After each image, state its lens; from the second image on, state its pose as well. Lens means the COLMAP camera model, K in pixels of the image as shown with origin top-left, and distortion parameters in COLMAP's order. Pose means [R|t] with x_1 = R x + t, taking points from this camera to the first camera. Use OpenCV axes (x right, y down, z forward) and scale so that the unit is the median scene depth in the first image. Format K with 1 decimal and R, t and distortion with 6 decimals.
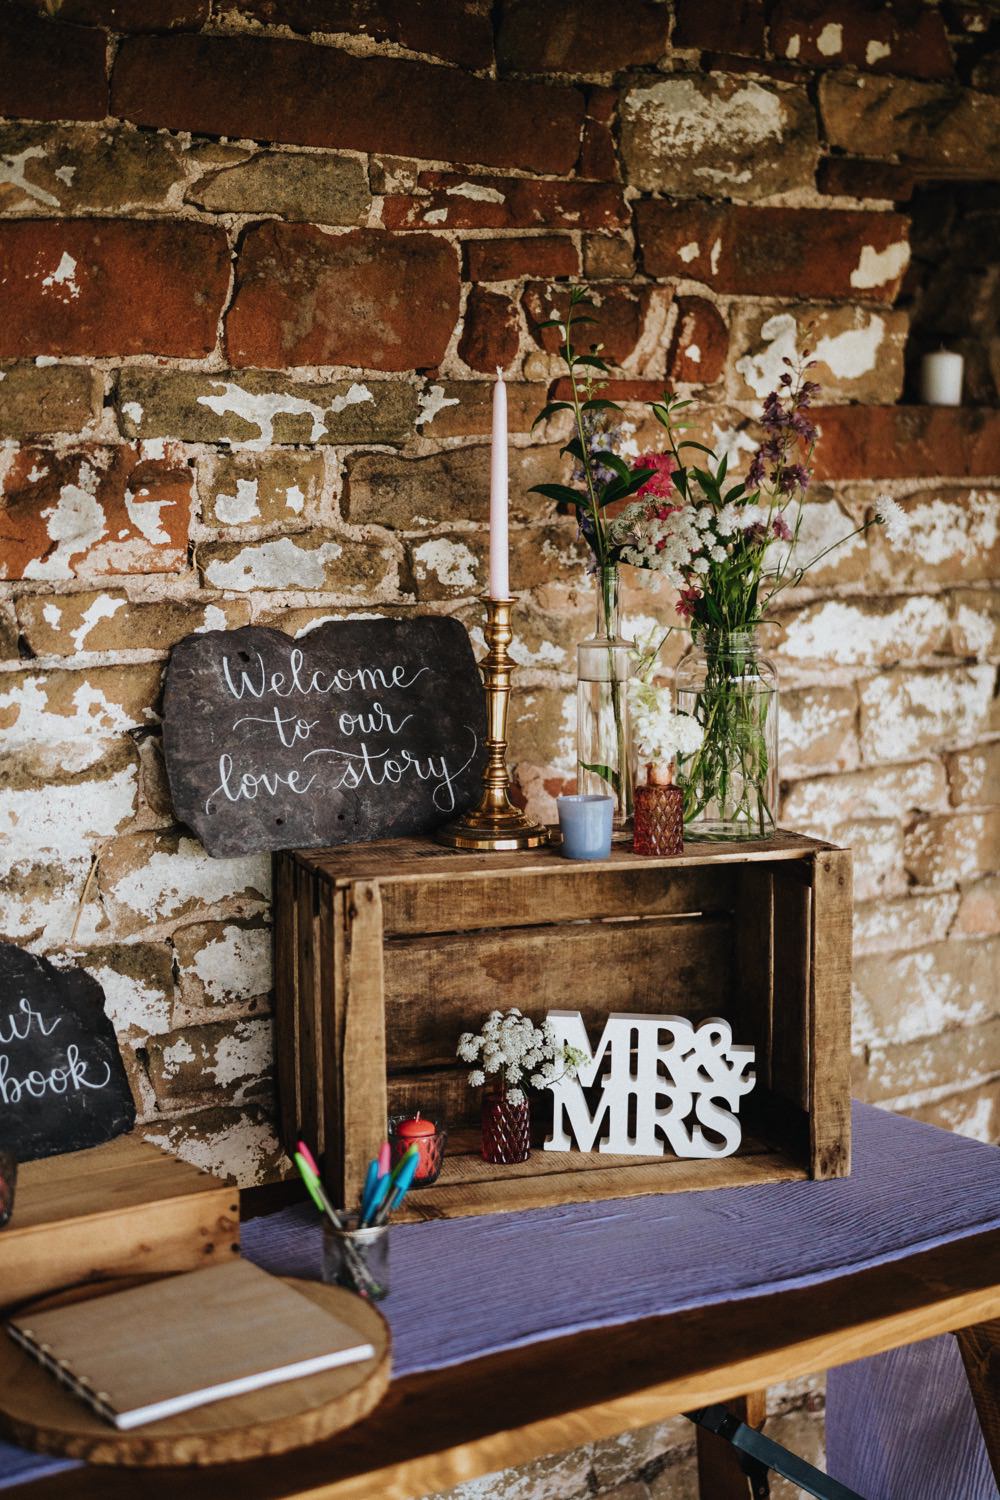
lens RADIAL K [[2261.8, 0, 500.0], [0, 2261.8, 750.0], [0, 0, 1]] dist [-0.012519, 0.031673]
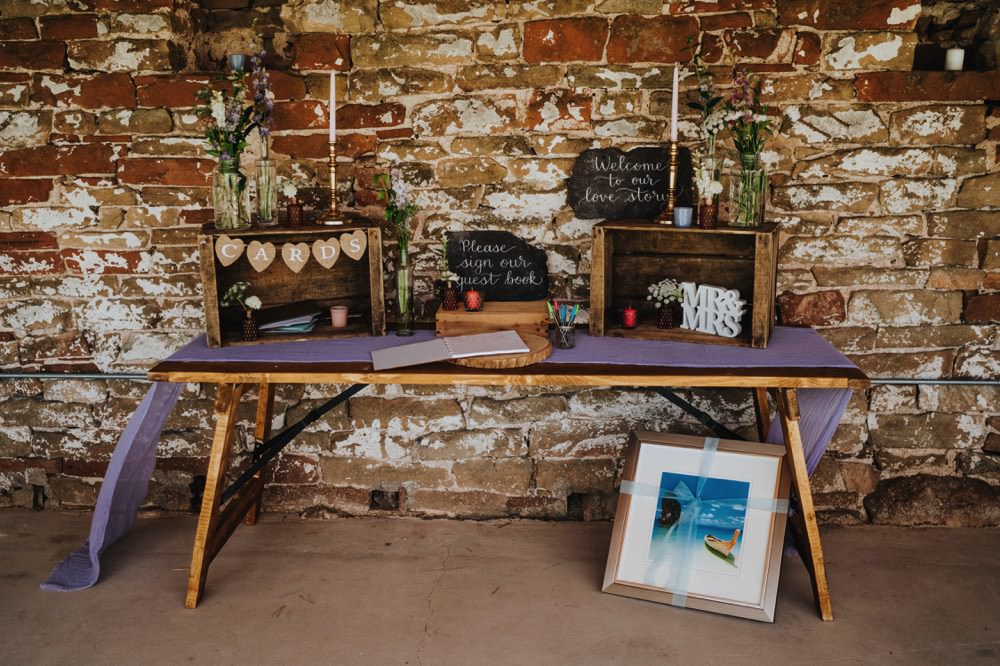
lens RADIAL K [[1035.4, 0, 500.0], [0, 1035.4, 333.0], [0, 0, 1]] dist [-0.099320, 0.126727]
pose [[0.784118, 0.136281, -0.605464, 0.634228], [-0.071033, 0.988888, 0.130591, 0.021750], [0.616534, -0.059391, 0.785085, -0.211620]]
